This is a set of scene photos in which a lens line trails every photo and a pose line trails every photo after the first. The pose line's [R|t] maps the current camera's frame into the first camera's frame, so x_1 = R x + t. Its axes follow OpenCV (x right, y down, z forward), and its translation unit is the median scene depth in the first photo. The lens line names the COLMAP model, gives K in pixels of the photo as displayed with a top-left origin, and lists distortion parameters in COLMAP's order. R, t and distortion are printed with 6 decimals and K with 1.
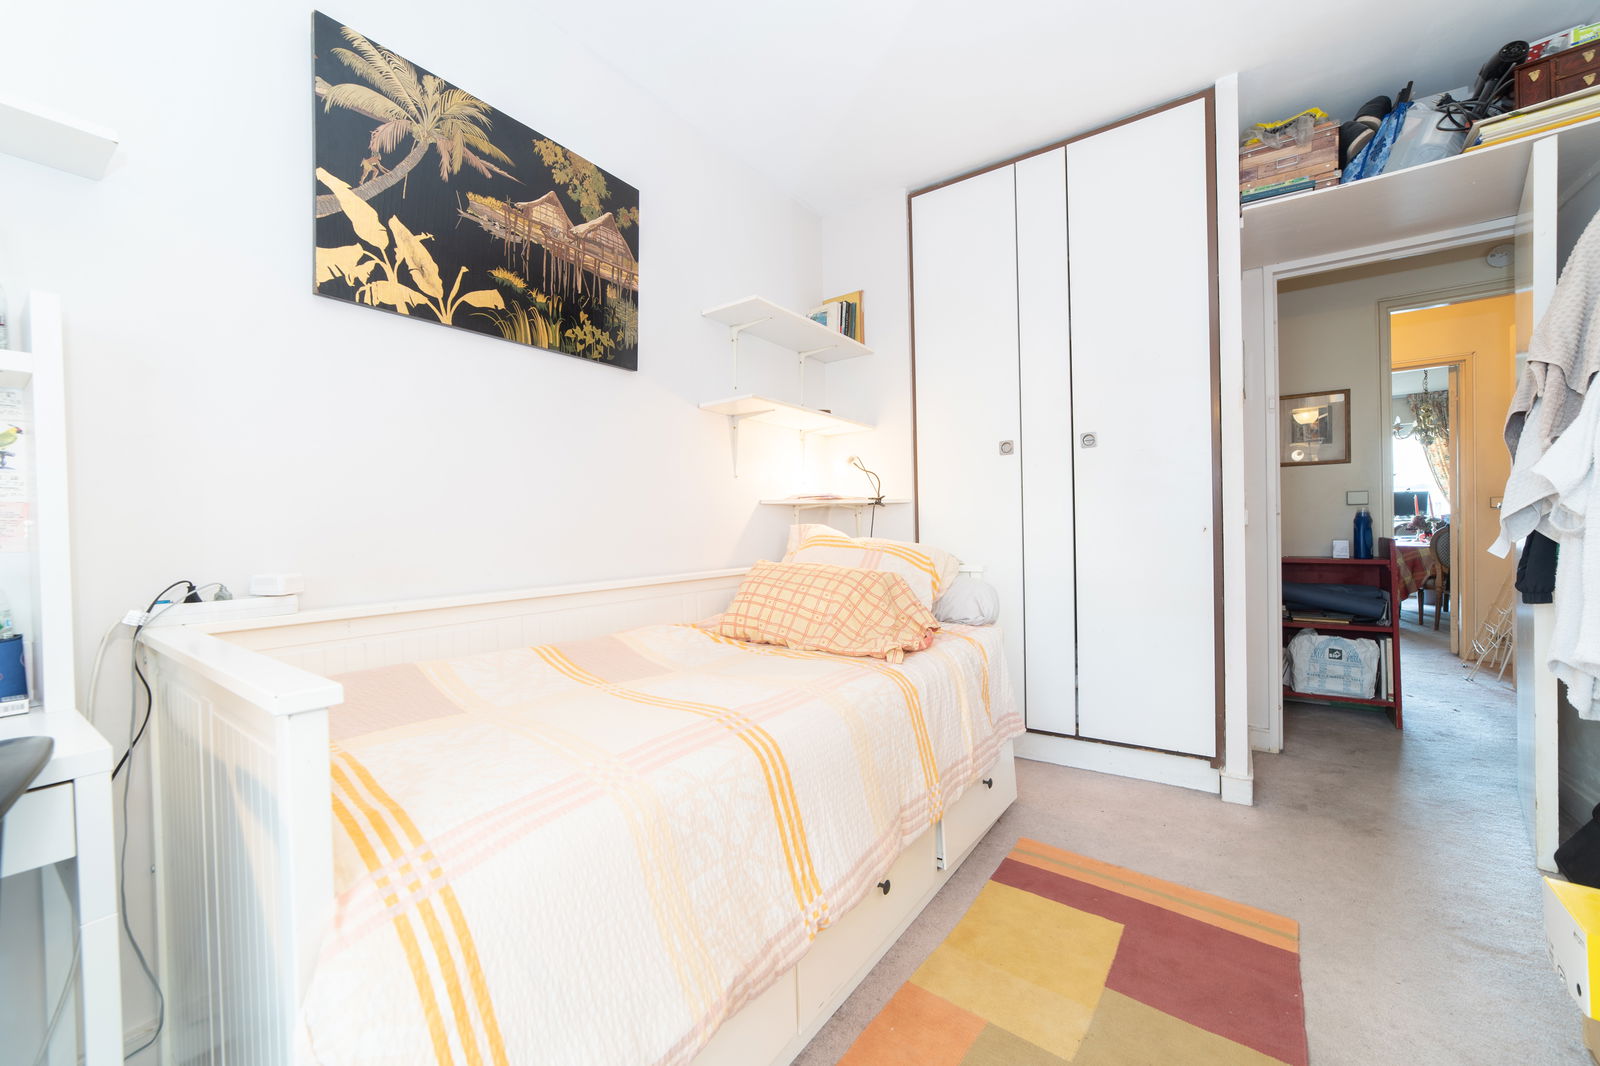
lens RADIAL K [[618.8, 0, 798.3], [0, 618.8, 535.2], [0, 0, 1]] dist [-0.017523, 0.006550]
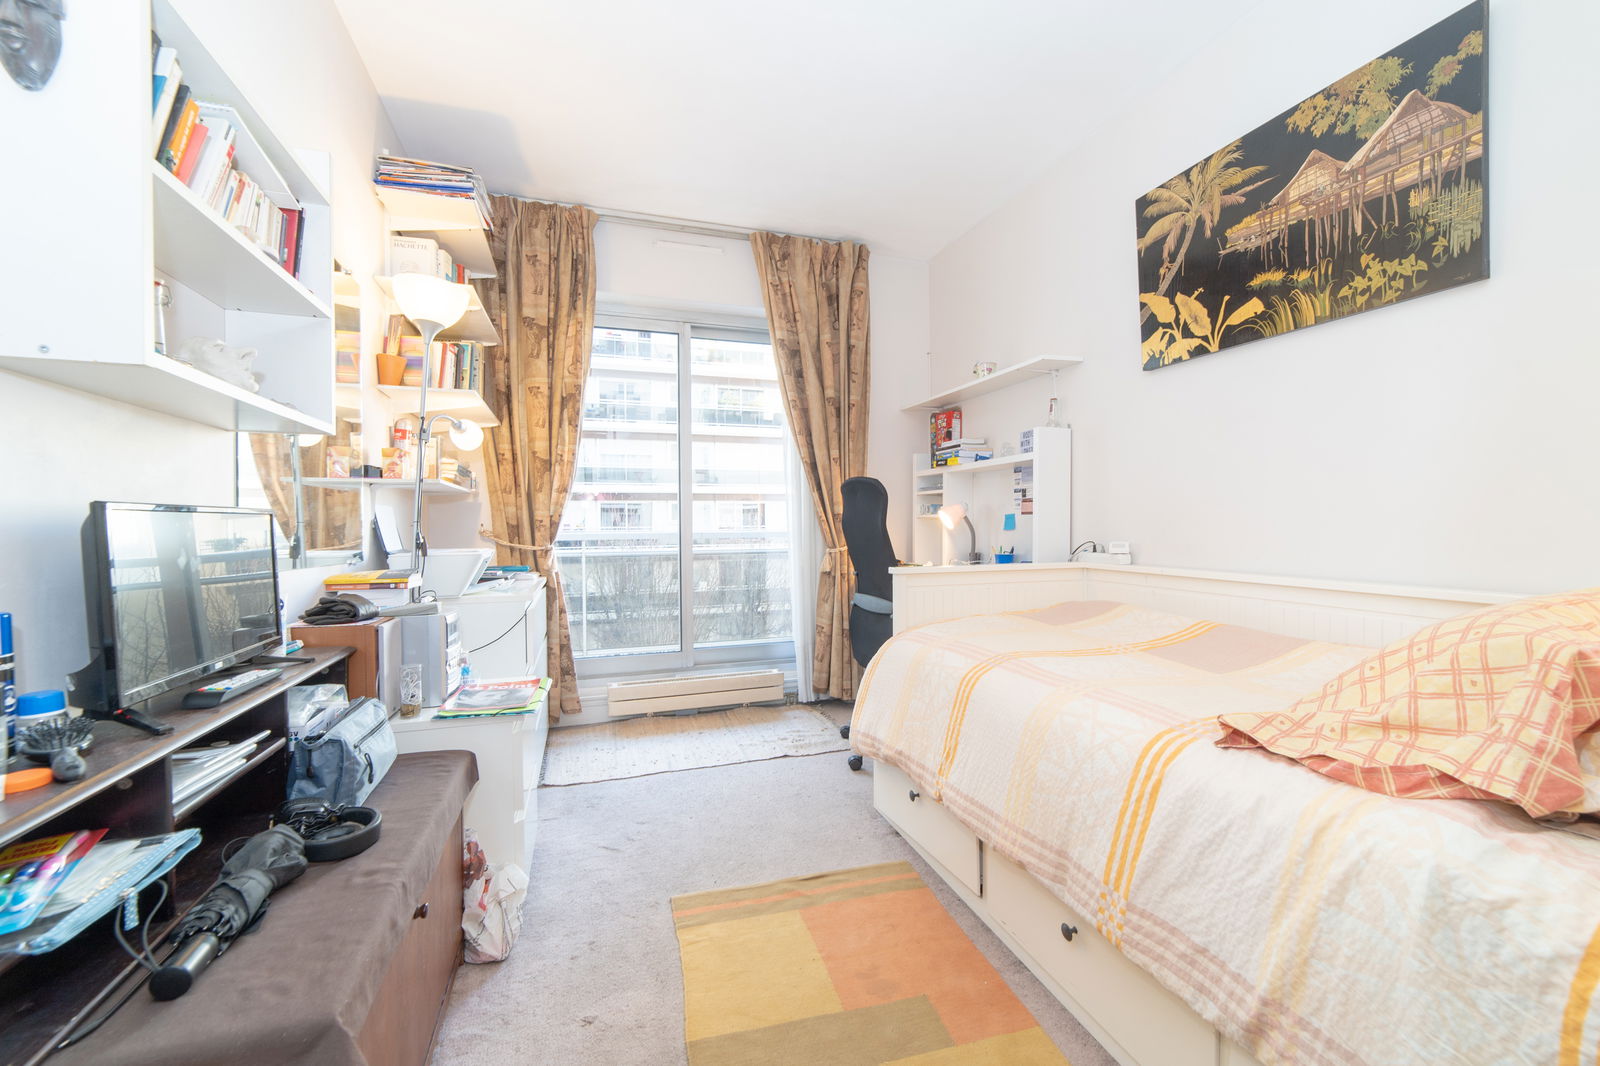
lens RADIAL K [[618.8, 0, 798.3], [0, 618.8, 535.2], [0, 0, 1]] dist [-0.017523, 0.006550]
pose [[-0.590454, 0.039068, -0.806125, 0.260078], [0.006242, 0.999019, 0.043844, -0.009661], [0.807047, 0.020856, -0.590118, 0.297010]]
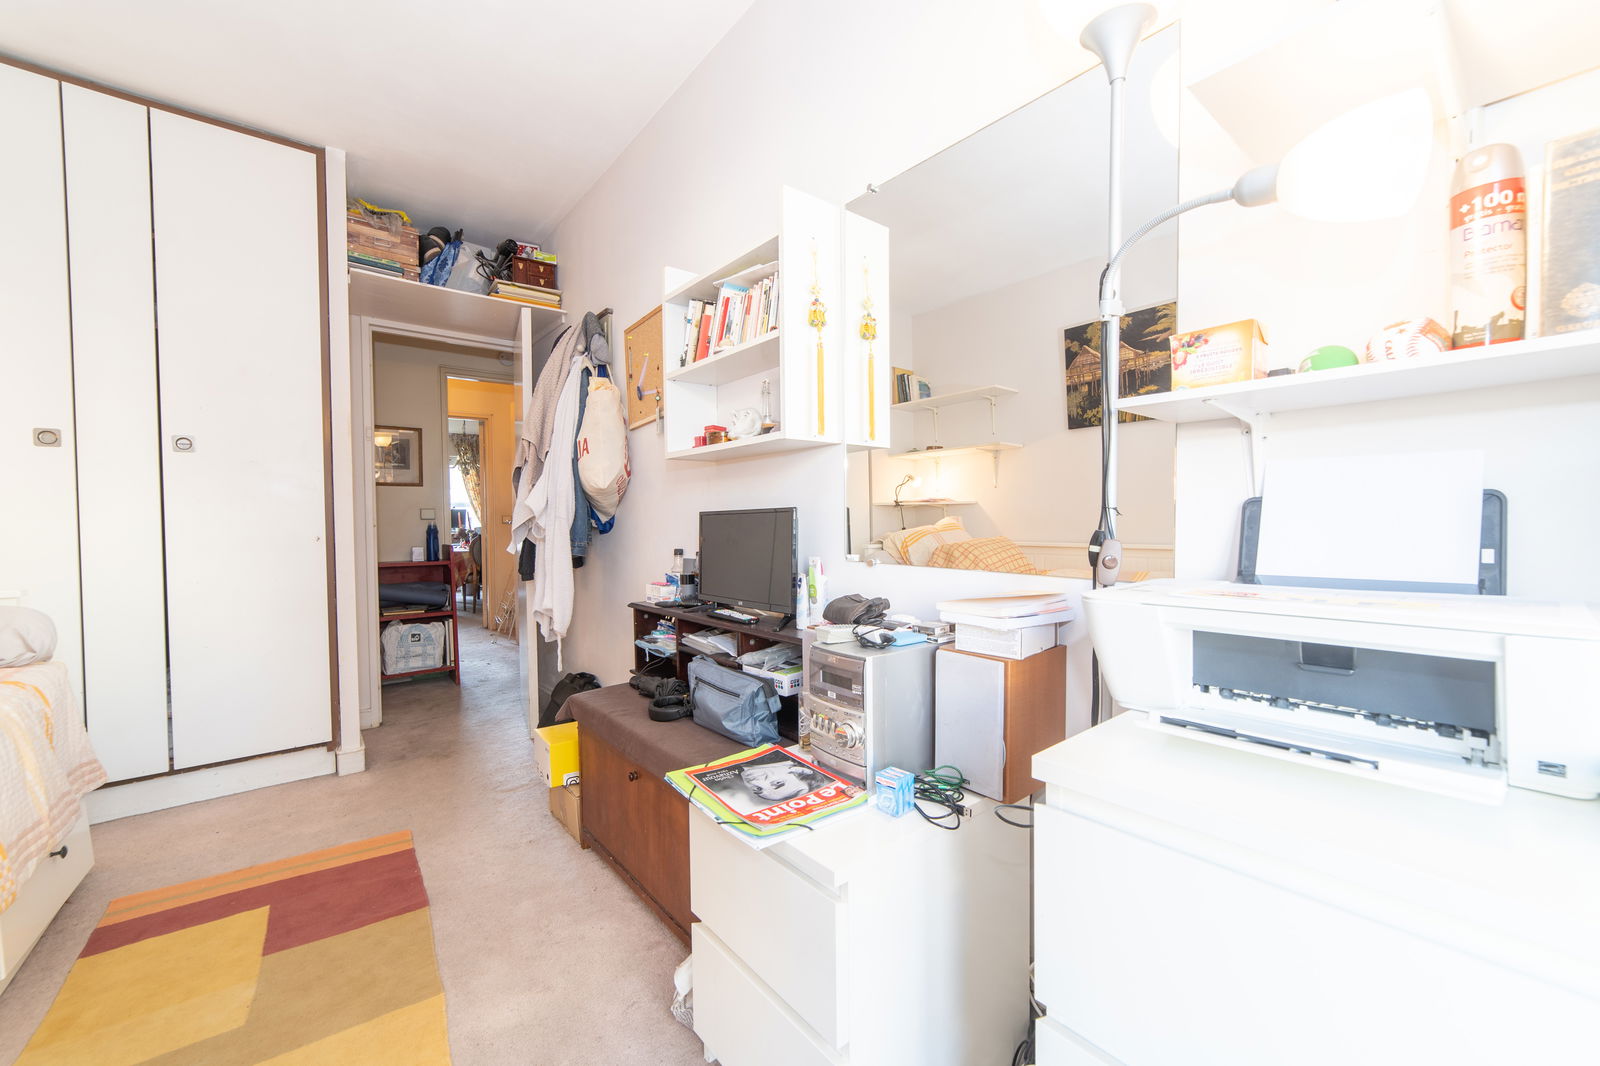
lens RADIAL K [[618.8, 0, 798.3], [0, 618.8, 535.2], [0, 0, 1]] dist [-0.017523, 0.006550]
pose [[0.268803, -0.001509, 0.963194, -0.192774], [0.019150, 0.999809, -0.003778, 0.005273], [-0.963005, 0.019461, 0.268781, -0.149917]]
